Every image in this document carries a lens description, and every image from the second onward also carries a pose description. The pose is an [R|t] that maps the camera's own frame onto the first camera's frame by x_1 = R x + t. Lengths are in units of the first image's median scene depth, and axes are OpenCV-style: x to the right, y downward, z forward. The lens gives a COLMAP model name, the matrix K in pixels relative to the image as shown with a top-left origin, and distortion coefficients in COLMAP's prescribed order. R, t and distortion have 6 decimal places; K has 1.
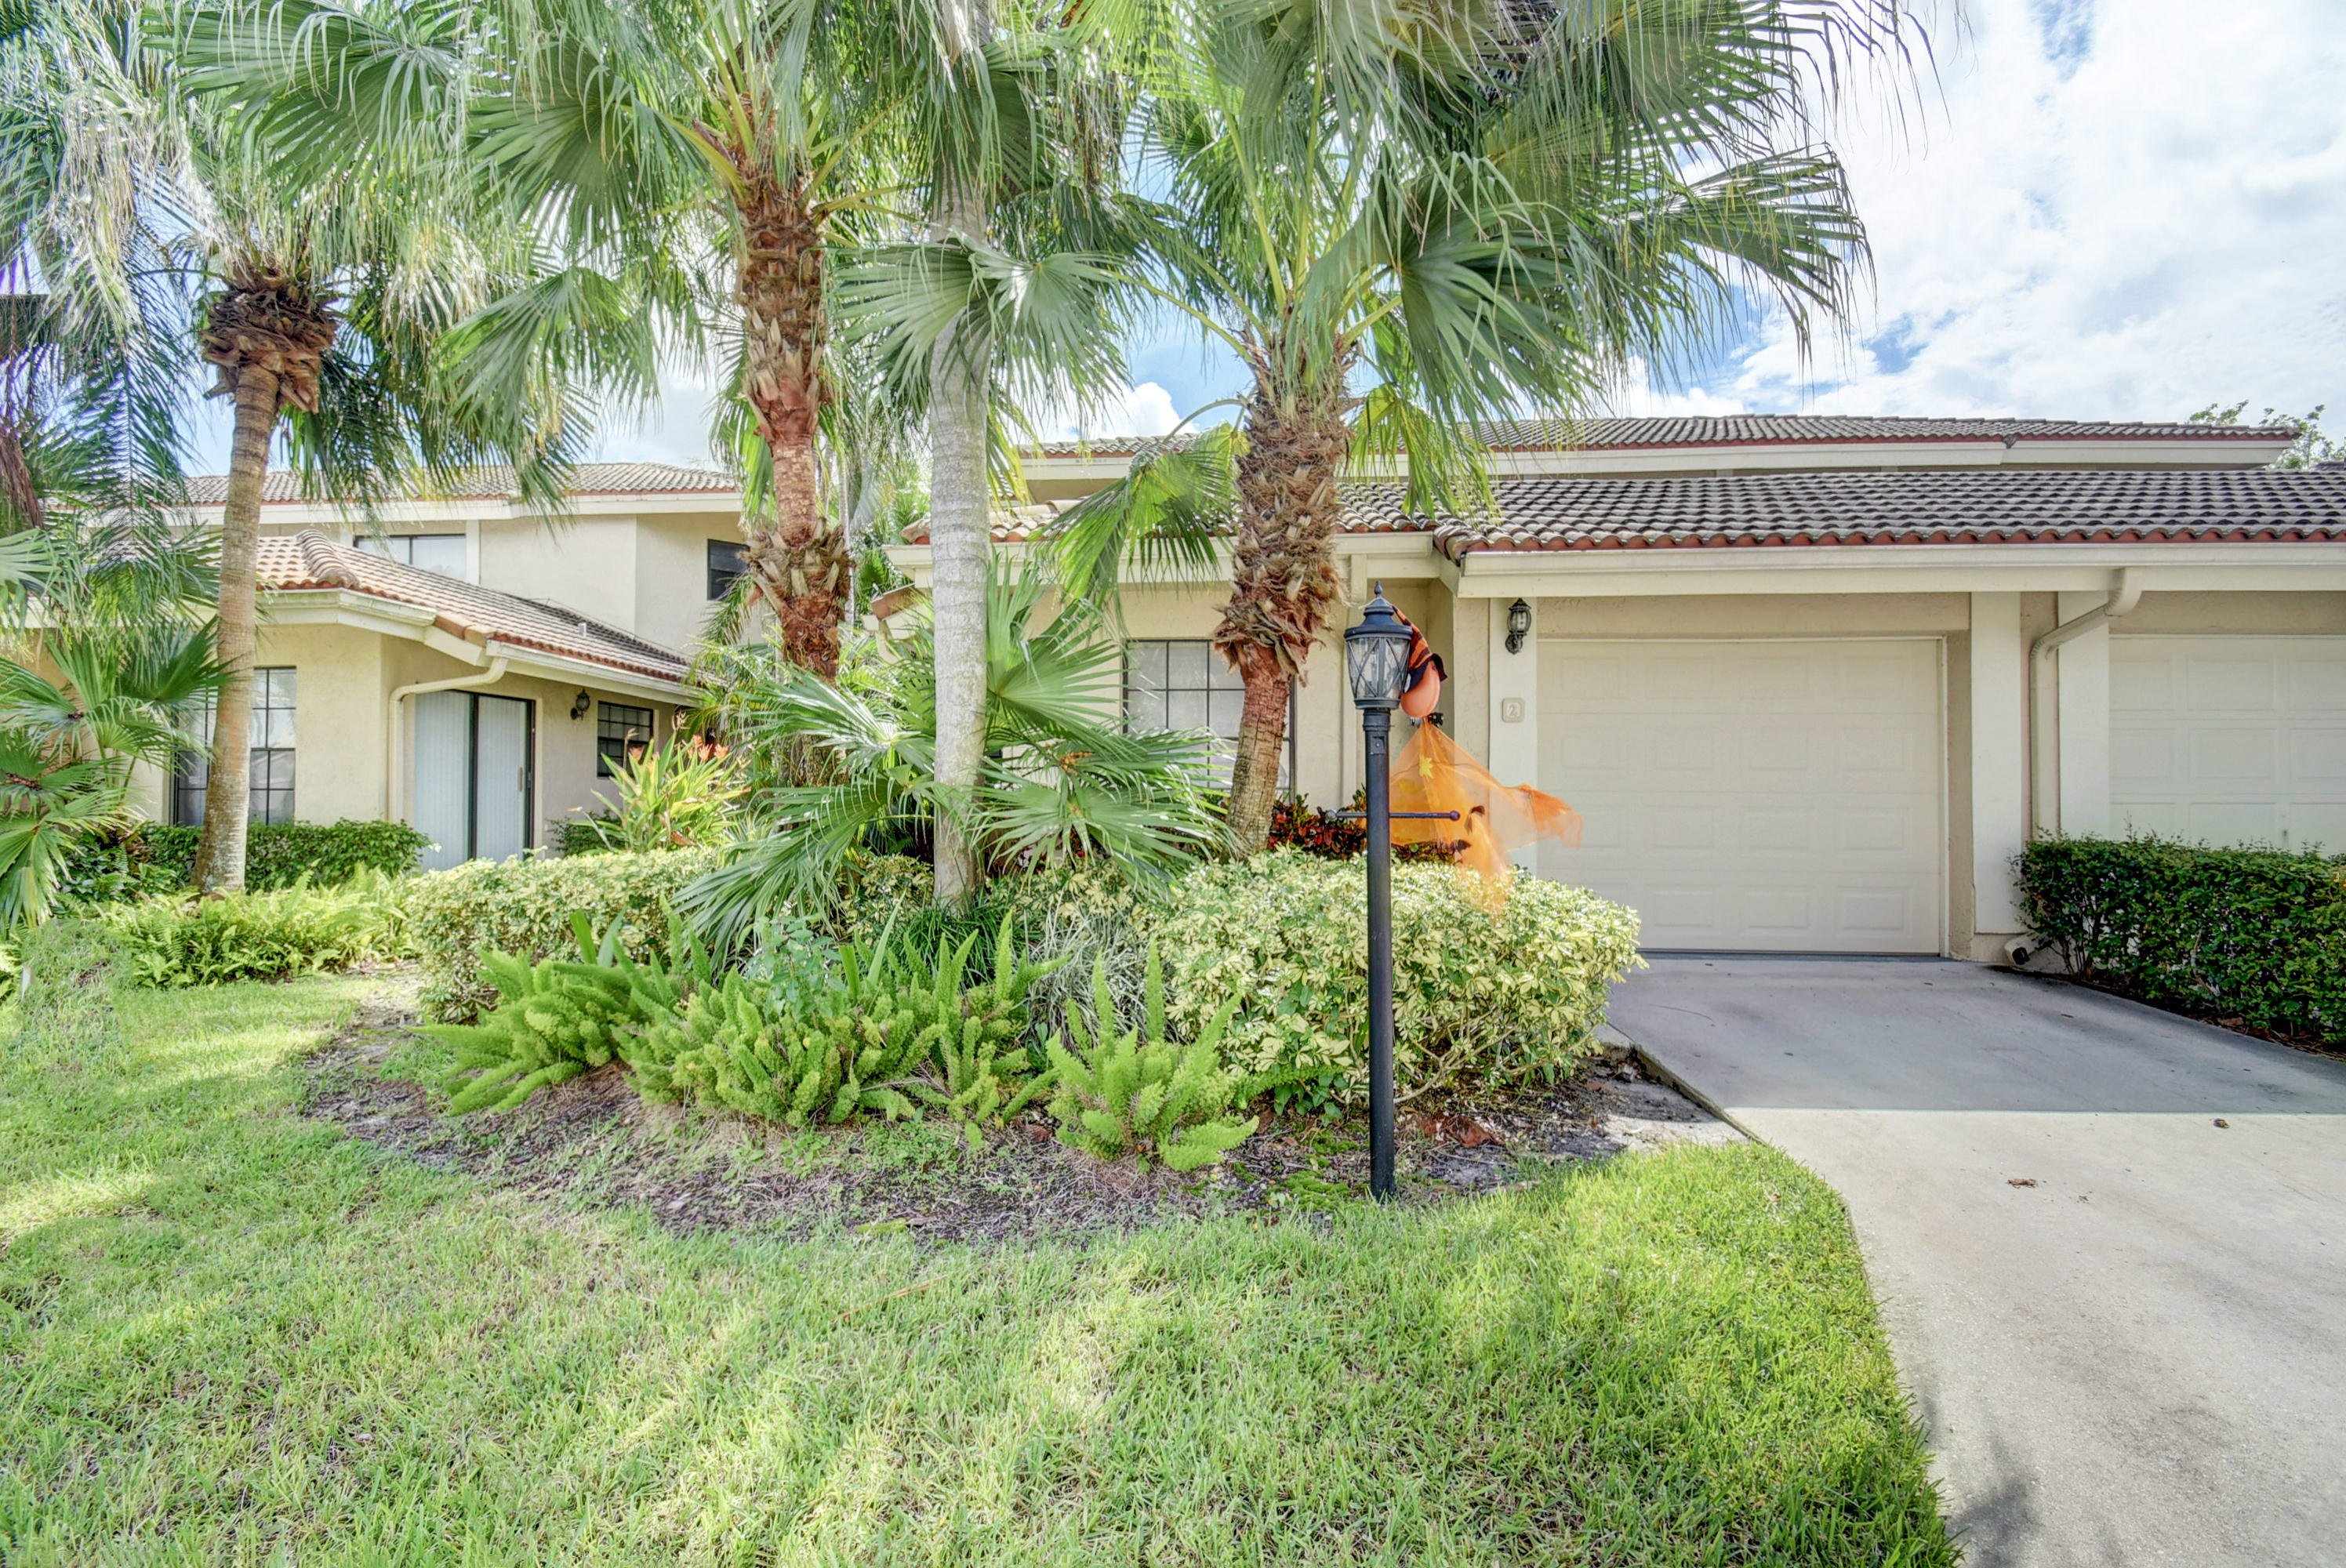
lens RADIAL K [[1022.7, 0, 1172.0], [0, 1022.7, 785.6], [0, 0, 1]] dist [0.002560, -0.006007]
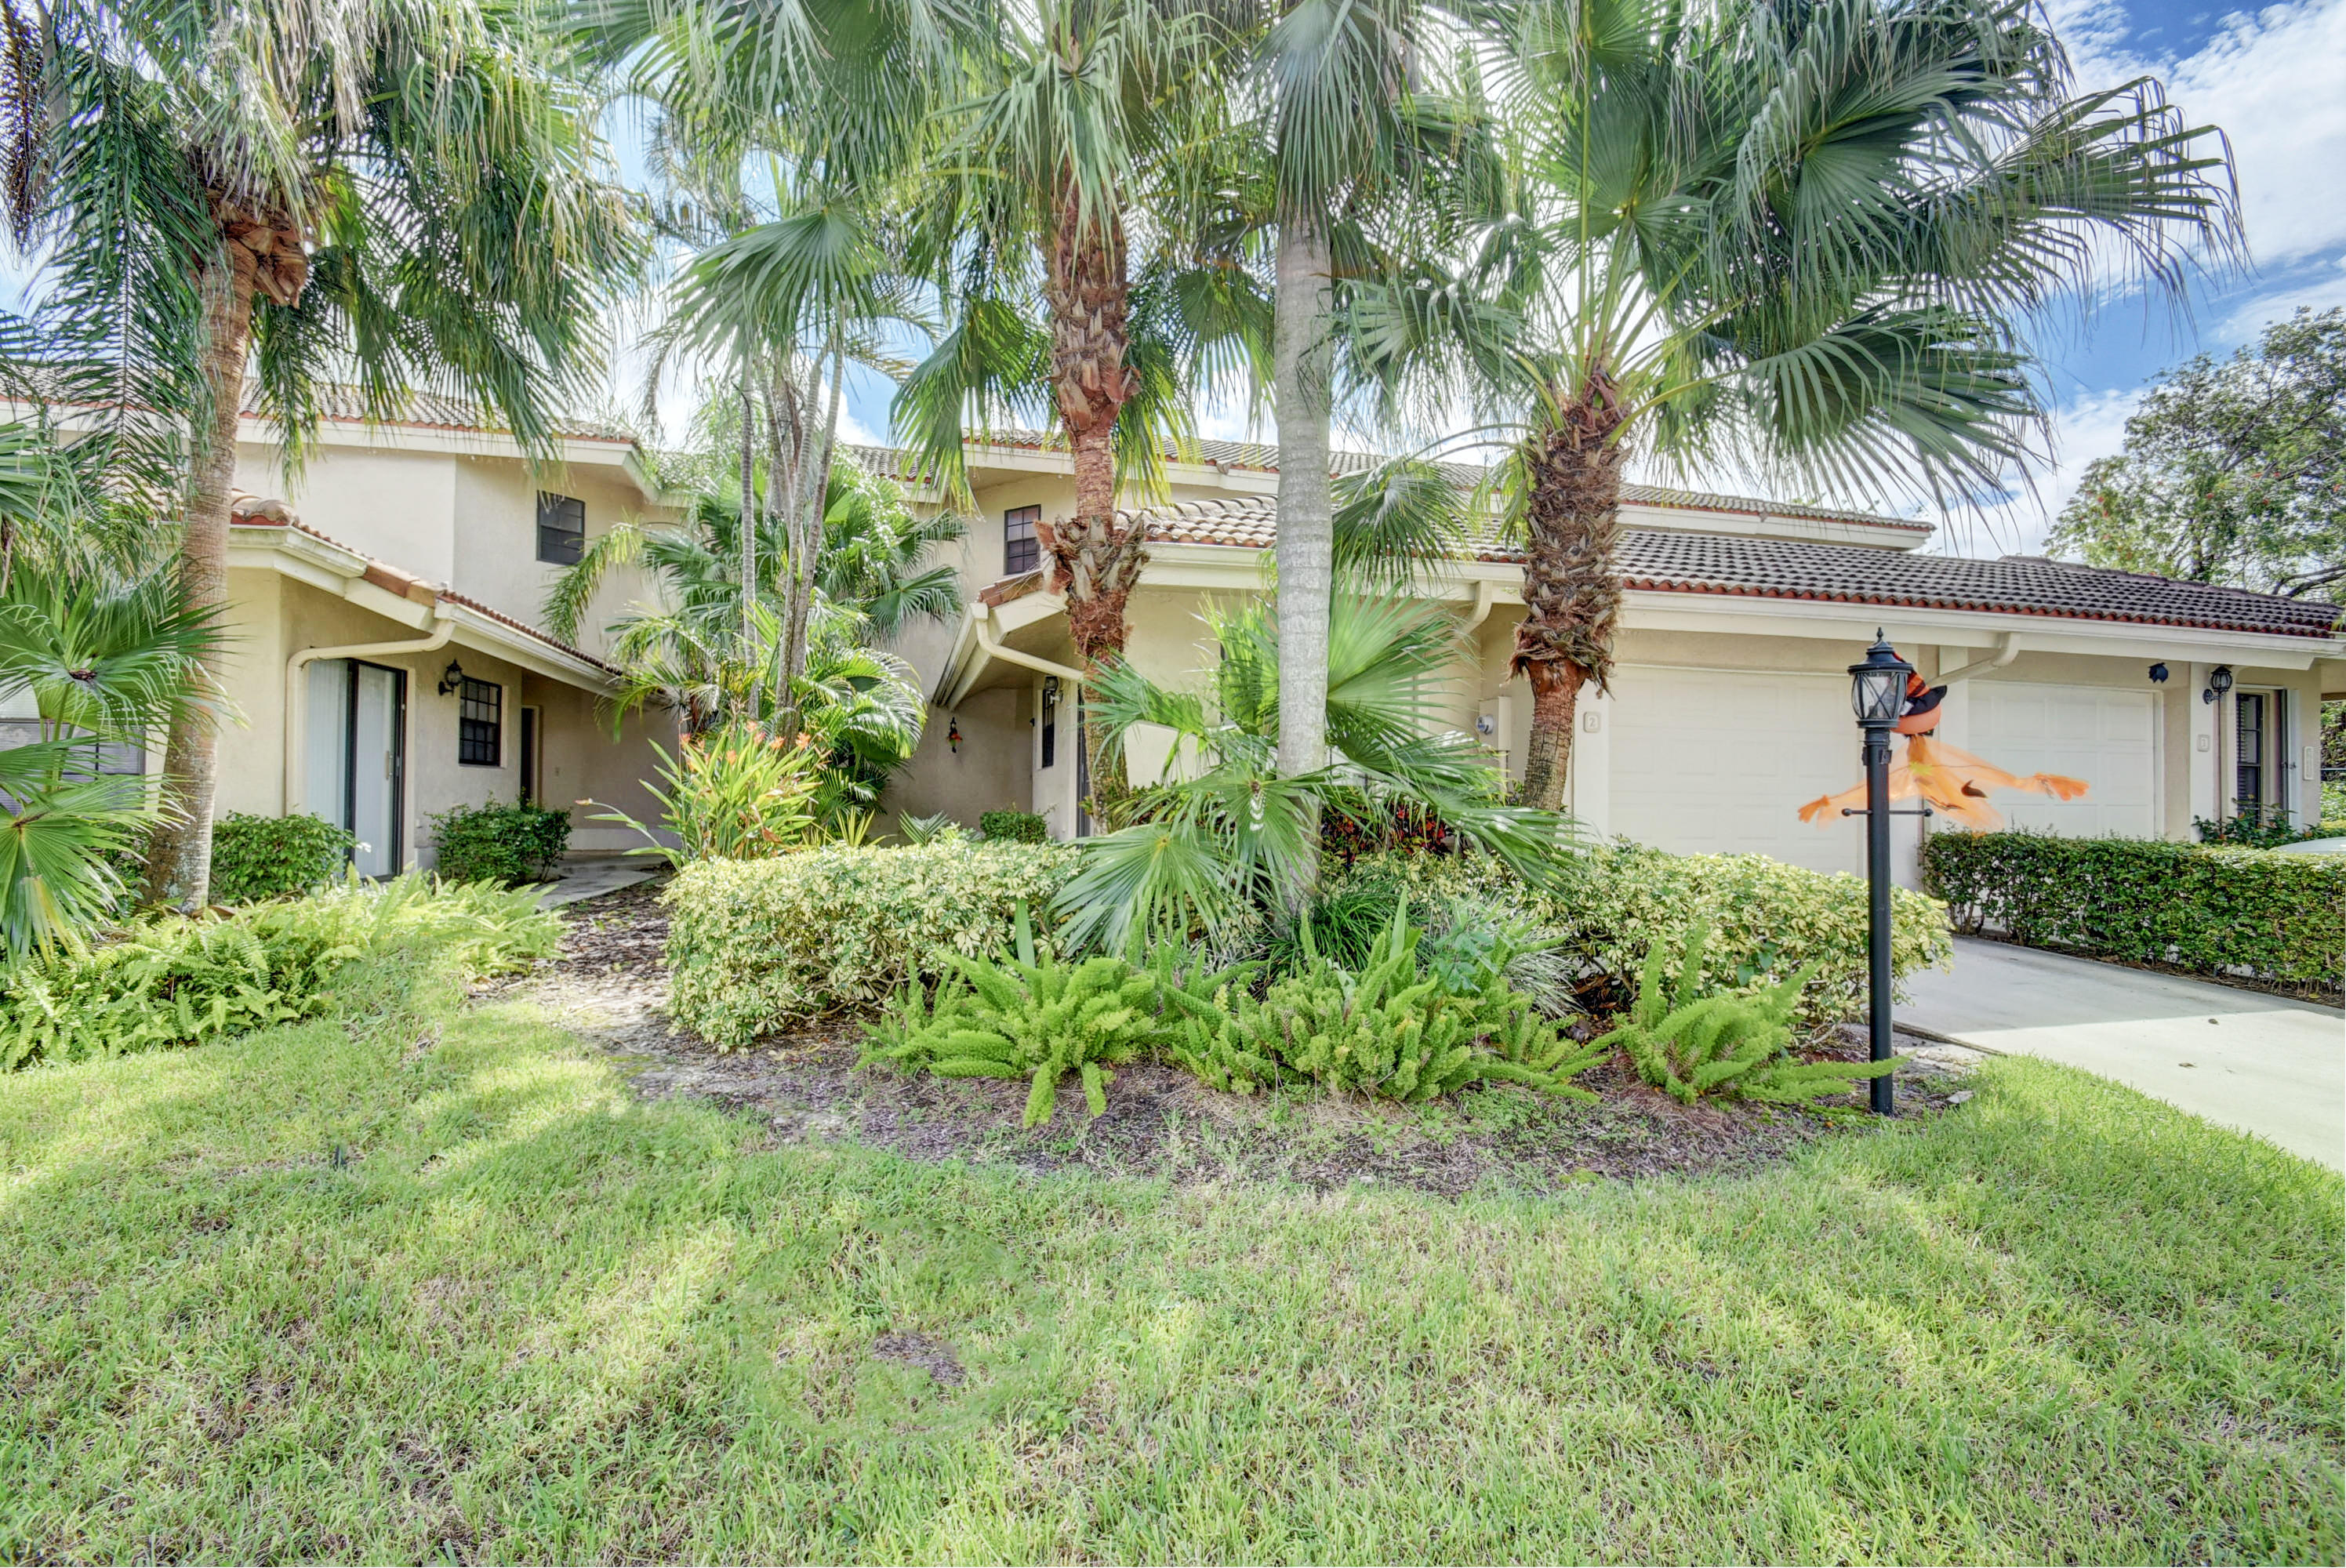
lens RADIAL K [[1022.7, 0, 1177.1], [0, 1022.7, 789.6], [0, 0, 1]] dist [0.002560, -0.006007]
pose [[0.953789, 0.009195, 0.300337, -0.510616], [-0.011637, 0.999912, 0.006342, 0.001616], [-0.300252, -0.009544, 0.953812, 0.024675]]
